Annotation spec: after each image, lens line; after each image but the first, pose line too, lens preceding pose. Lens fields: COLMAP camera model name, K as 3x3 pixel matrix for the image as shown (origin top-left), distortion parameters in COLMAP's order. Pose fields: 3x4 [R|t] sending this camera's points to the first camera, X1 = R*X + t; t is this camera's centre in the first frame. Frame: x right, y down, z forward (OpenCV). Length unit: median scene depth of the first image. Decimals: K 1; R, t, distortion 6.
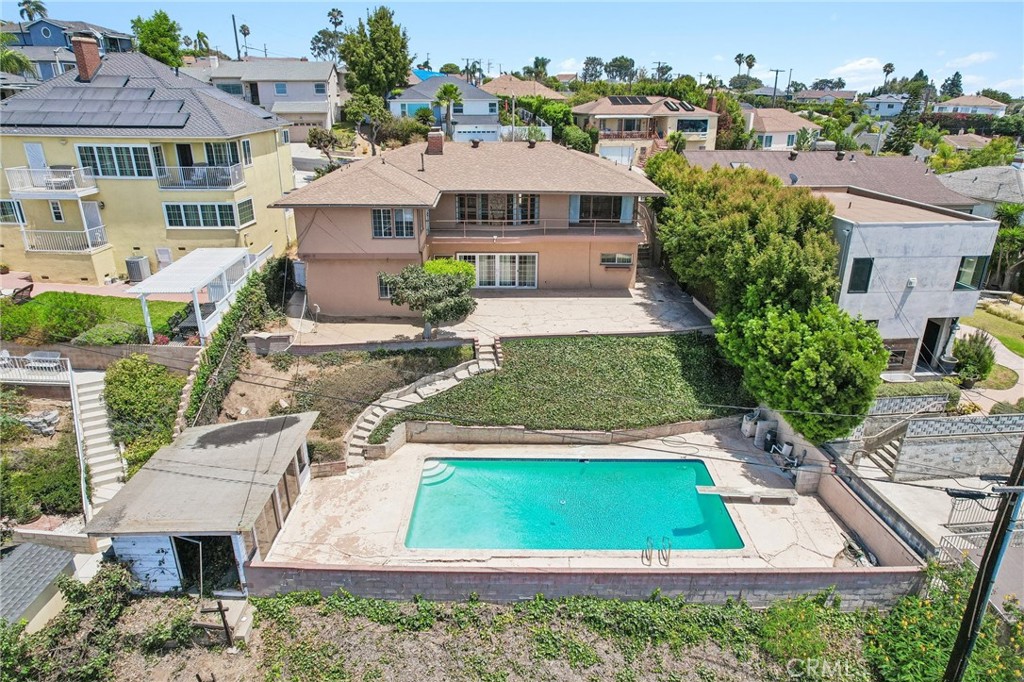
lens RADIAL K [[652.9, 0, 515.7], [0, 652.9, 342.4], [0, 0, 1]] dist [-0.072286, 0.067974]
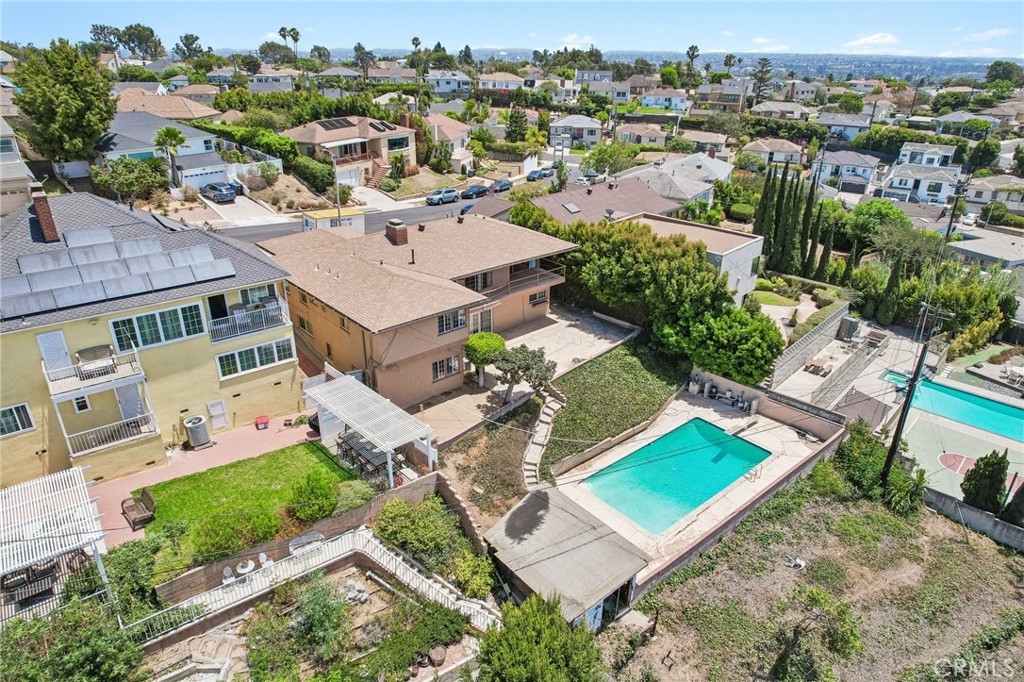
lens RADIAL K [[652.9, 0, 515.7], [0, 652.9, 342.4], [0, 0, 1]] dist [-0.072286, 0.067974]
pose [[0.762105, -0.273233, 0.586974, -0.777371], [0.235379, 0.961481, 0.141956, -0.271539], [-0.603152, 0.029976, 0.797063, -0.022614]]
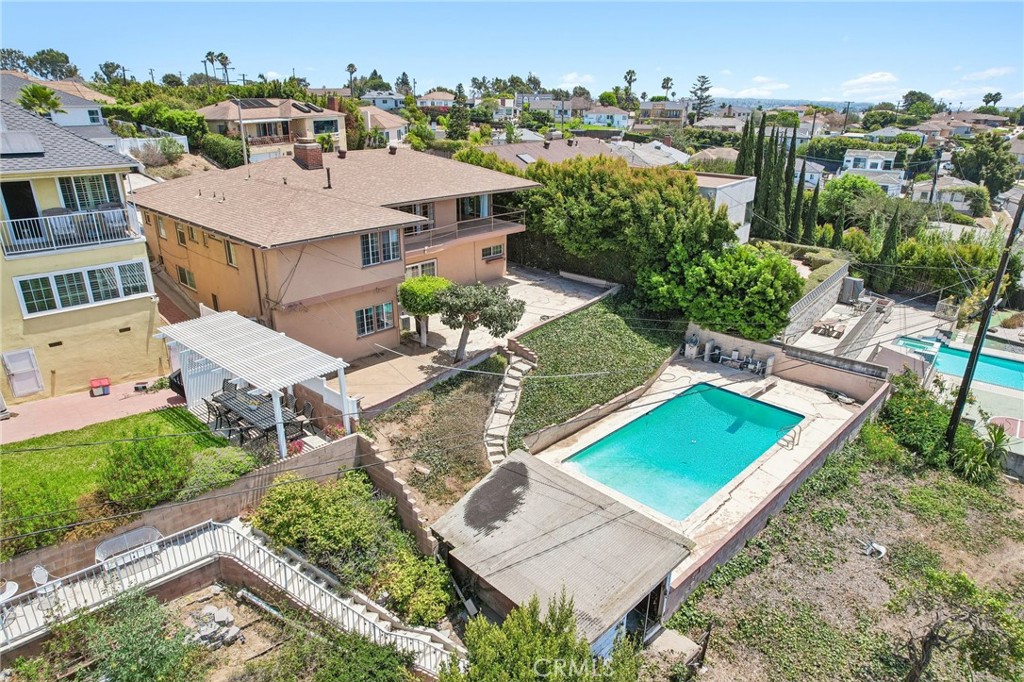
lens RADIAL K [[652.9, 0, 515.7], [0, 652.9, 342.4], [0, 0, 1]] dist [-0.072286, 0.067974]
pose [[0.701082, -0.261273, 0.663491, -0.647529], [0.259749, 0.960102, 0.103608, -0.098403], [-0.664089, 0.099704, 0.740976, 0.229265]]
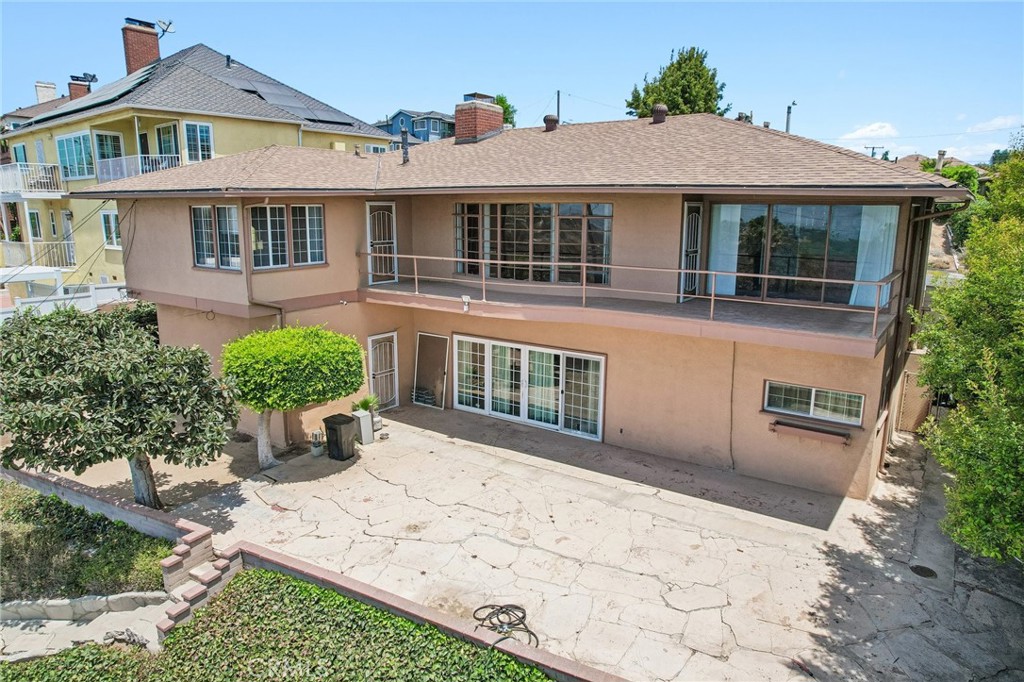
lens RADIAL K [[652.9, 0, 515.7], [0, 652.9, 342.4], [0, 0, 1]] dist [-0.072286, 0.067974]
pose [[0.802043, 0.114093, -0.586267, 0.257306], [-0.218753, 0.969493, -0.110593, -0.100144], [0.555764, 0.216948, 0.802533, 0.728180]]
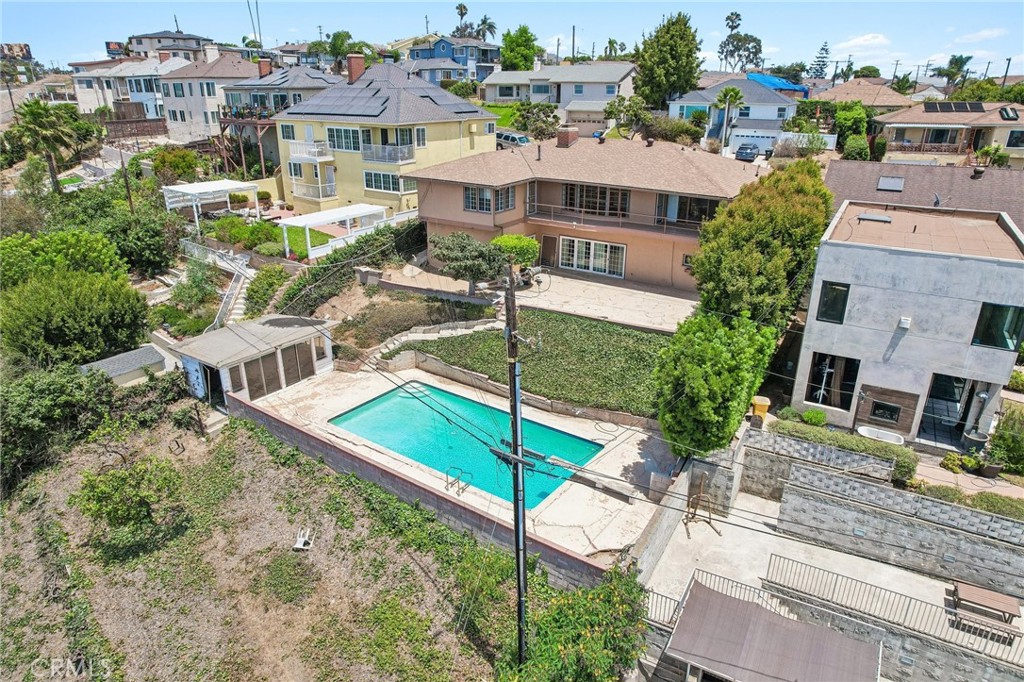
lens RADIAL K [[652.9, 0, 515.7], [0, 652.9, 342.4], [0, 0, 1]] dist [-0.072286, 0.067974]
pose [[0.812299, 0.211709, -0.543460, 0.562272], [-0.214193, 0.974968, 0.059655, -0.009316], [0.542486, 0.067947, 0.837312, 0.035098]]
